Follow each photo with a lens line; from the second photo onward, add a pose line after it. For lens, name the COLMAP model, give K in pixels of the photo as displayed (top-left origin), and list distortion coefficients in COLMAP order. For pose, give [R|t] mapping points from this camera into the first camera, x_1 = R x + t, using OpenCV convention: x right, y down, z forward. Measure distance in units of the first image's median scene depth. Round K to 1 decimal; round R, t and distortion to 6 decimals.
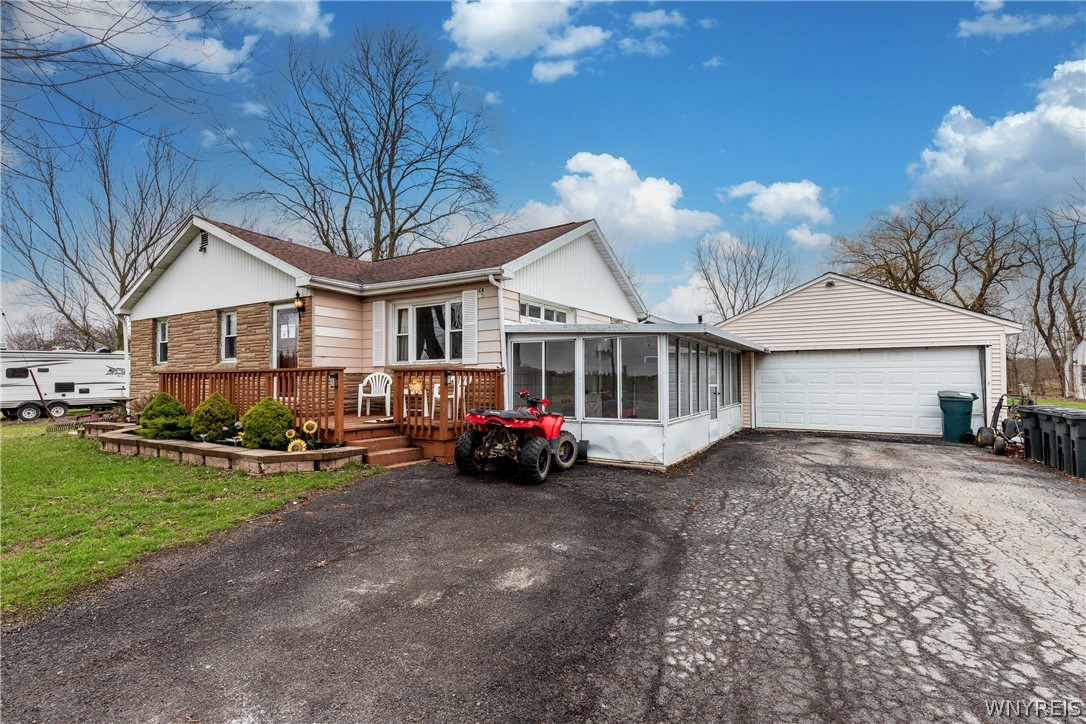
lens RADIAL K [[500.5, 0, 542.4], [0, 500.5, 363.4], [0, 0, 1]] dist [0.001148, 0.000149]
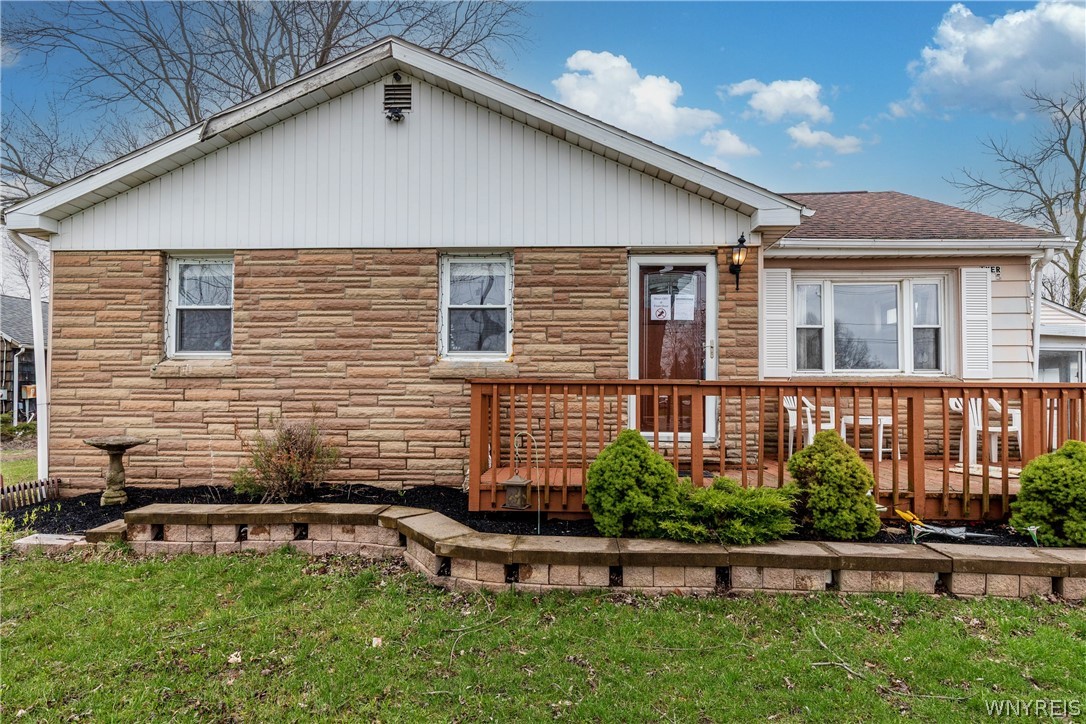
lens RADIAL K [[609.4, 0, 542.8], [0, 609.4, 367.5], [0, 0, 1]] dist [-0.006396, -0.000595]
pose [[0.886267, 0.030222, 0.462188, -0.903394], [-0.025762, 0.999541, -0.015959, 0.012391], [-0.462458, 0.002237, 0.886638, 0.489186]]
